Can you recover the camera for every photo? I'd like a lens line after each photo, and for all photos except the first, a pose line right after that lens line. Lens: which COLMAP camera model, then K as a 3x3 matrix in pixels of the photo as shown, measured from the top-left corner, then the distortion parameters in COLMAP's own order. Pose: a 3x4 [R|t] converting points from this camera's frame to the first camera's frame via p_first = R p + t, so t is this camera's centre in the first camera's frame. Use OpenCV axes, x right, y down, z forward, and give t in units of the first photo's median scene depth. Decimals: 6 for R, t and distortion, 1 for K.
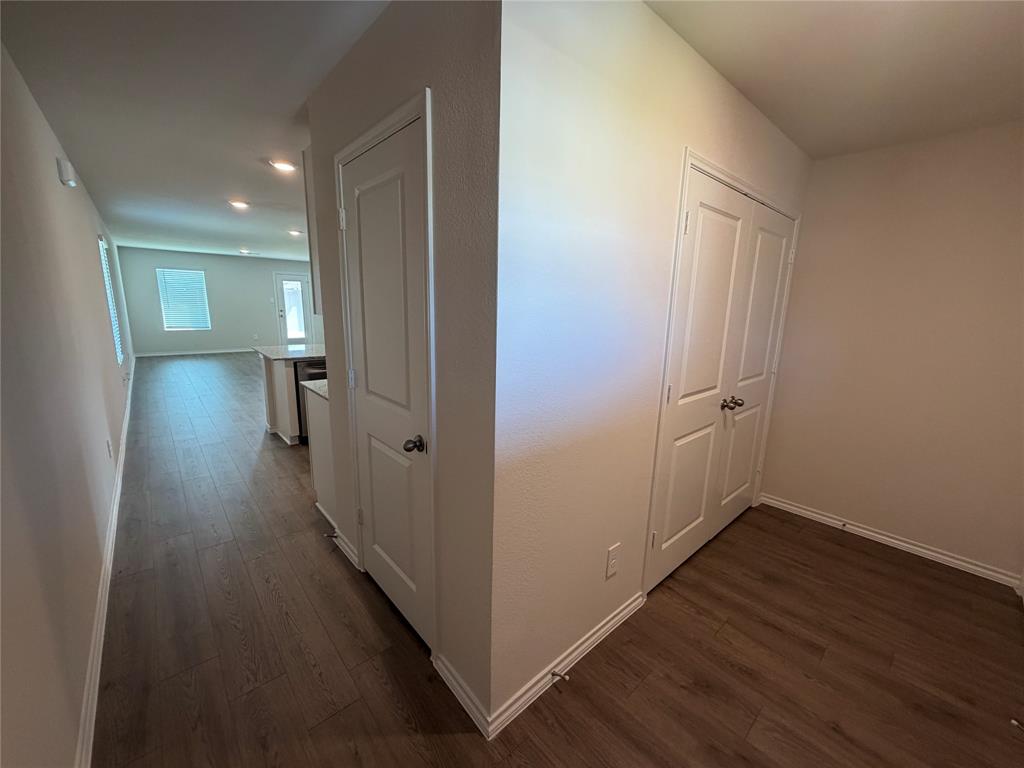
lens RADIAL K [[406.7, 0, 513.8], [0, 406.7, 383.9], [0, 0, 1]] dist [-0.000658, -0.000085]
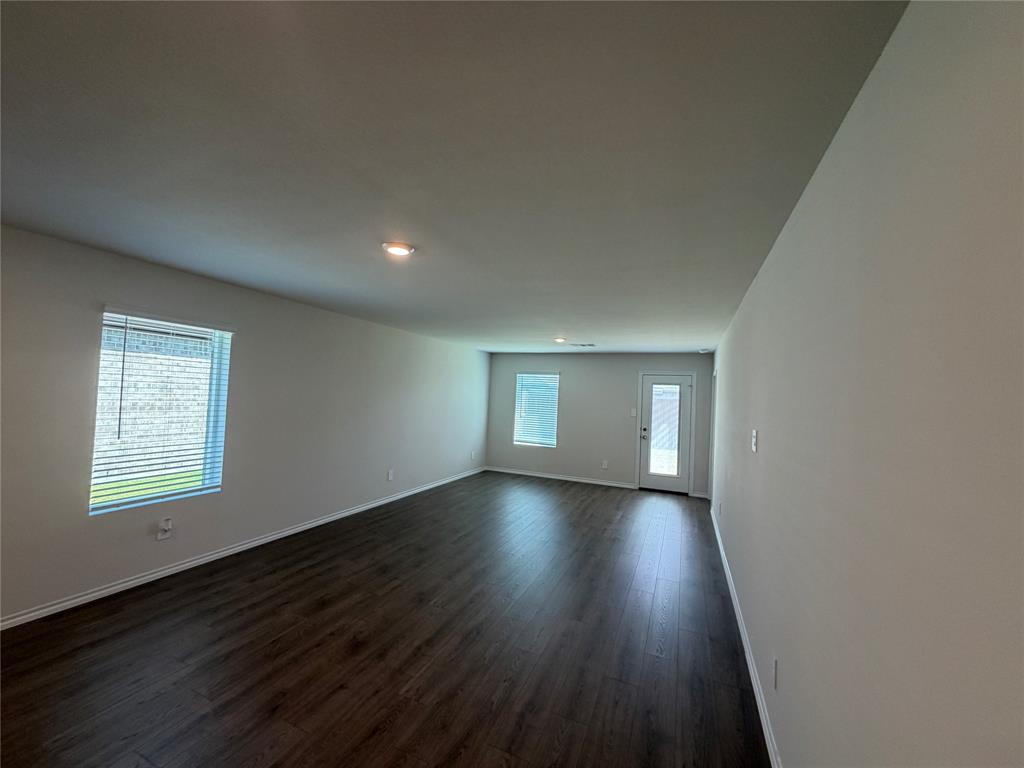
lens RADIAL K [[406.7, 0, 516.4], [0, 406.7, 385.2], [0, 0, 1]] dist [-0.000658, -0.000085]
pose [[0.439753, -0.031615, -0.897562, -0.085921], [-0.209608, 0.968169, -0.136797, -0.131600], [0.873316, 0.248294, 0.419128, 0.600447]]
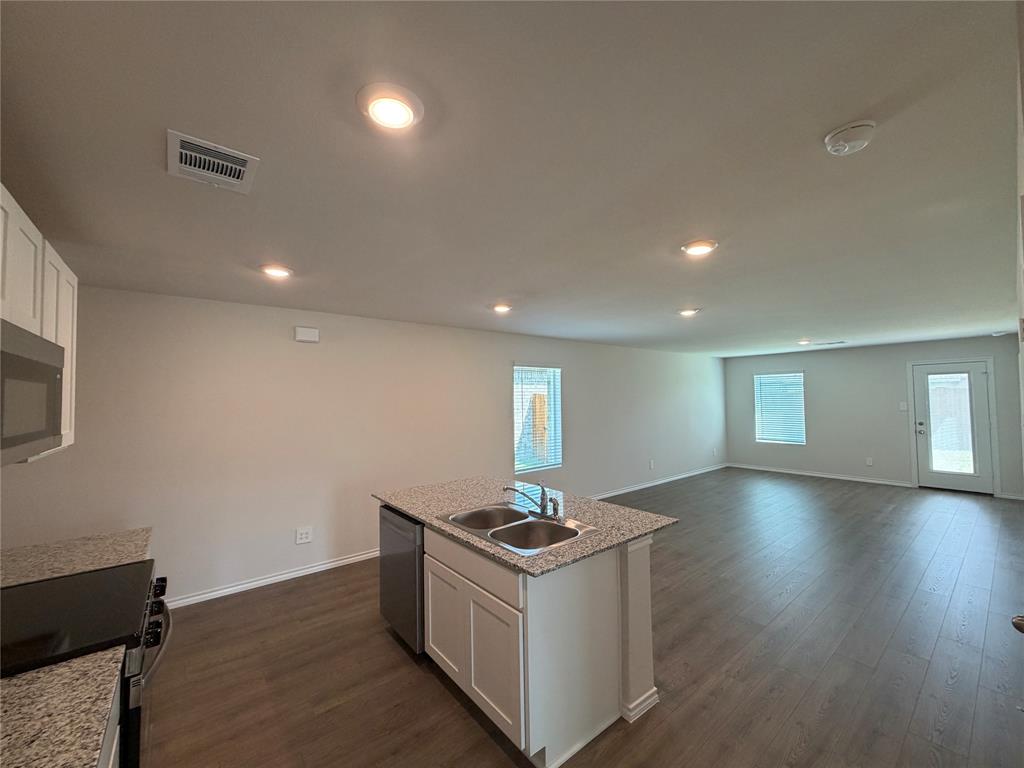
lens RADIAL K [[406.7, 0, 510.5], [0, 406.7, 387.3], [0, 0, 1]] dist [-0.000658, -0.000085]
pose [[-0.048932, -0.055647, -0.997251, 0.072443], [-0.182815, 0.982079, -0.045830, -0.105902], [0.981929, 0.180069, -0.058228, 0.482208]]
